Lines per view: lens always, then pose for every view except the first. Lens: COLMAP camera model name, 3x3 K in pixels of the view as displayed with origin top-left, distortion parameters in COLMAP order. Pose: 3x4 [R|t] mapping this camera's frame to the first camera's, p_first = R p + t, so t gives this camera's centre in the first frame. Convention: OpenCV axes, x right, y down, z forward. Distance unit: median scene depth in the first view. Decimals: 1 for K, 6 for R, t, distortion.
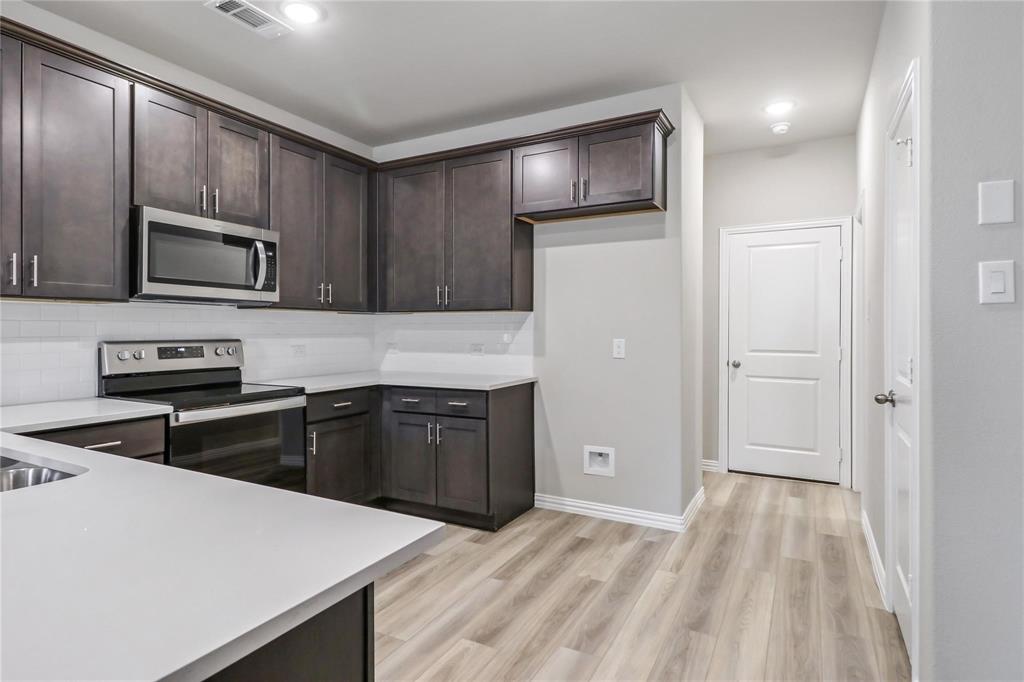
lens RADIAL K [[548.2, 0, 504.5], [0, 548.2, 330.2], [0, 0, 1]] dist [0.028113, -0.019675]
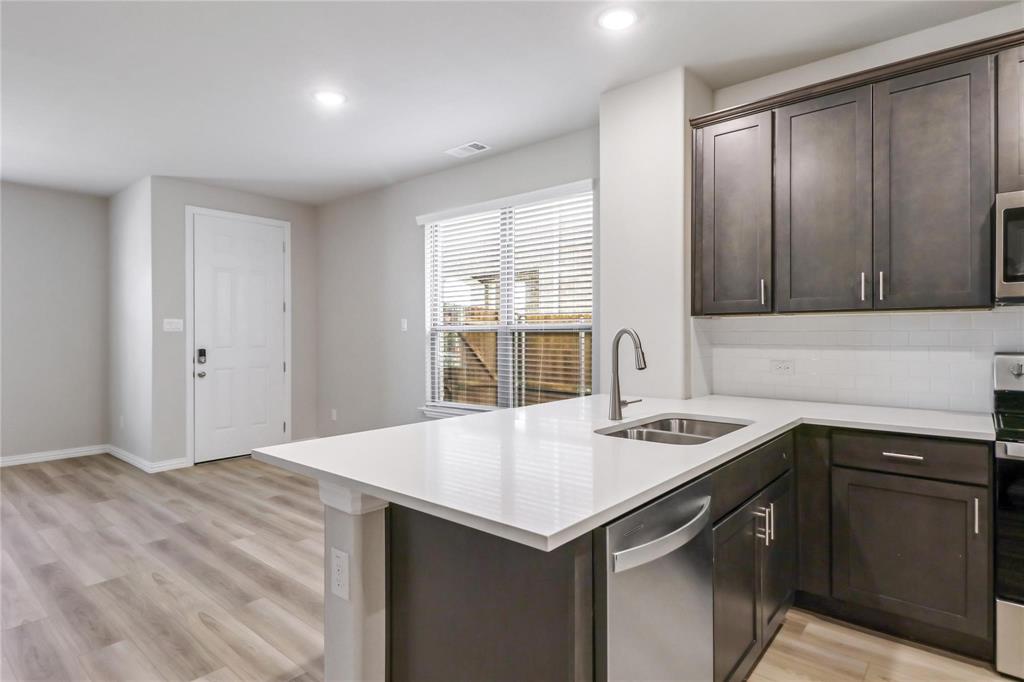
lens RADIAL K [[547.0, 0, 507.6], [0, 547.0, 337.8], [0, 0, 1]] dist [0.002981, 0.000689]
pose [[-0.207723, -0.001250, -0.978187, 0.245356], [-0.000508, 0.999999, -0.001170, -0.001486], [0.978188, 0.000254, -0.207724, 0.332777]]
